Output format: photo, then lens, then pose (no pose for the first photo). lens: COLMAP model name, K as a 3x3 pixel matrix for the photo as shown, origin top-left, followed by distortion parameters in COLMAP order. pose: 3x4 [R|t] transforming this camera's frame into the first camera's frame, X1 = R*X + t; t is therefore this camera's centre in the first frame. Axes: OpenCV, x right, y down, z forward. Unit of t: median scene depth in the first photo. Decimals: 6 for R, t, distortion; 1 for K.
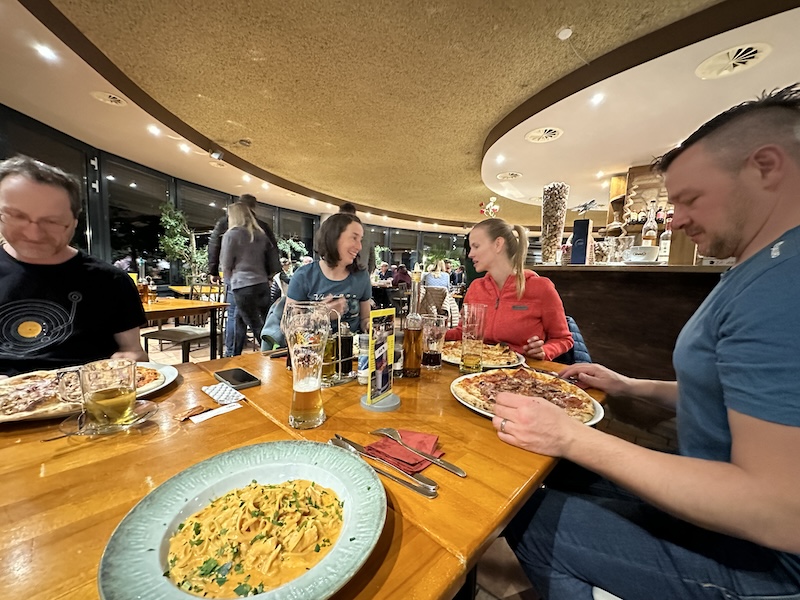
lens RADIAL K [[320.3, 0, 400.0], [0, 320.3, 300.0], [0, 0, 1]] dist [0.000819, 0.000058]
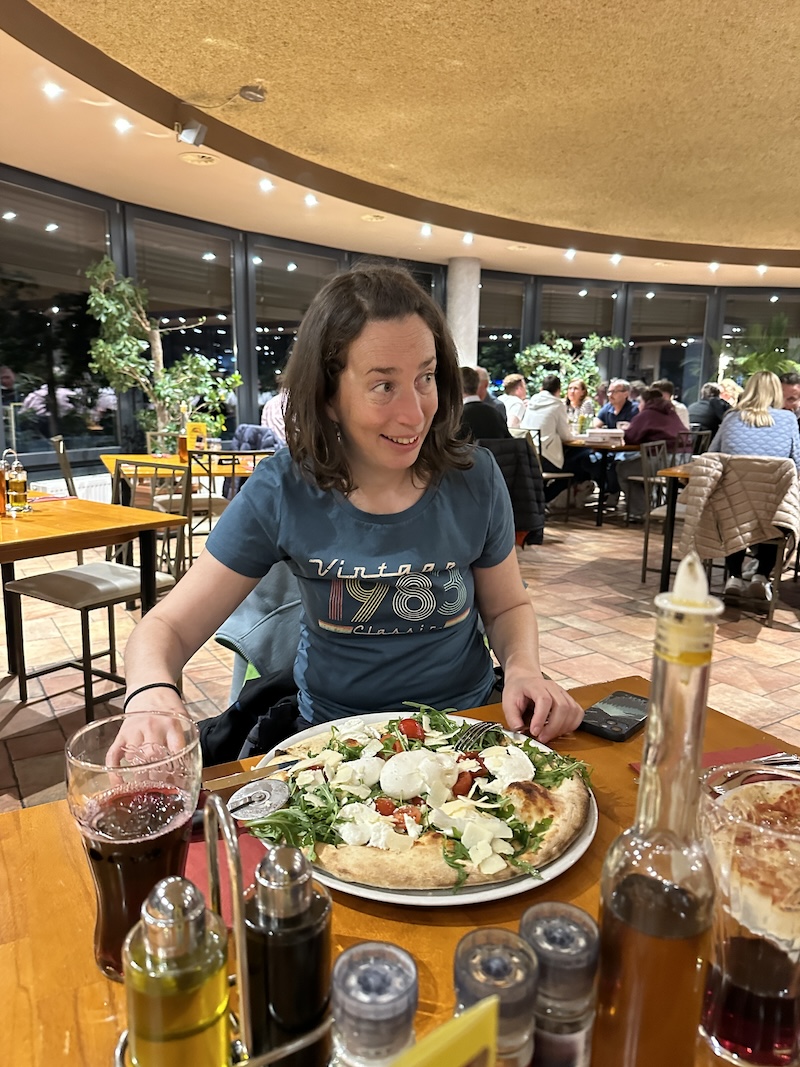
lens RADIAL K [[731.8, 0, 400.0], [0, 731.8, 533.5], [0, 0, 1]] dist [0.046409, -0.072080]
pose [[0.946367, 0.044381, -0.320032, 0.007347], [-0.011721, 0.994584, 0.103268, -0.035656], [0.322882, -0.093979, 0.941762, 0.122583]]
